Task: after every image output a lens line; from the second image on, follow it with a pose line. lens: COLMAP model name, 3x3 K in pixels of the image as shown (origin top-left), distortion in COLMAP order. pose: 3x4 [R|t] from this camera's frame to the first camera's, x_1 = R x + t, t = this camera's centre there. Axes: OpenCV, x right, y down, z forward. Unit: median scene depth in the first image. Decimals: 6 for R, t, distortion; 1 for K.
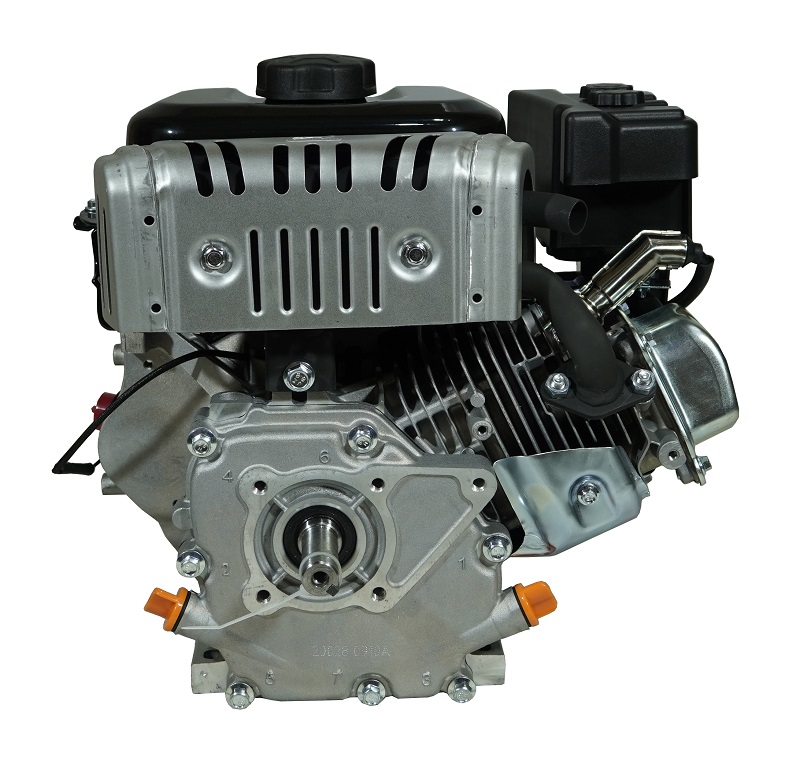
lens RADIAL K [[1470.4, 0, 400.0], [0, 1470.4, 384.0], [0, 0, 1]] dist [0.395898, -0.104275]
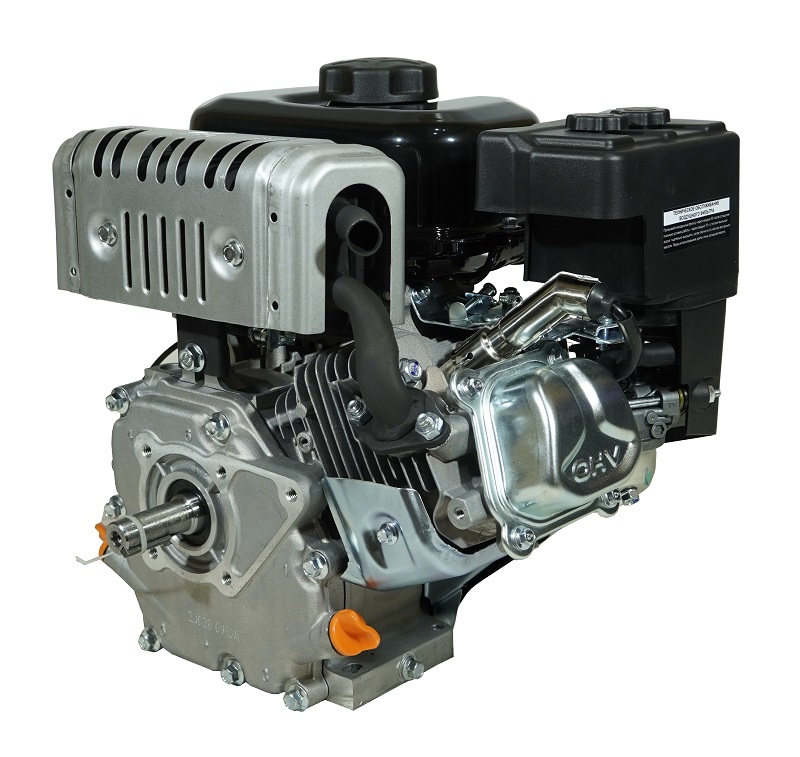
lens RADIAL K [[1444.2, 0, 299.6], [0, 1444.2, 395.5], [0, 0, 1]] dist [0.364907, 0.064738]
pose [[0.744485, 0.193008, -0.639132, 0.673665], [-0.187432, 0.979225, 0.077384, -0.074641], [0.640790, 0.062183, 0.765194, 0.256599]]
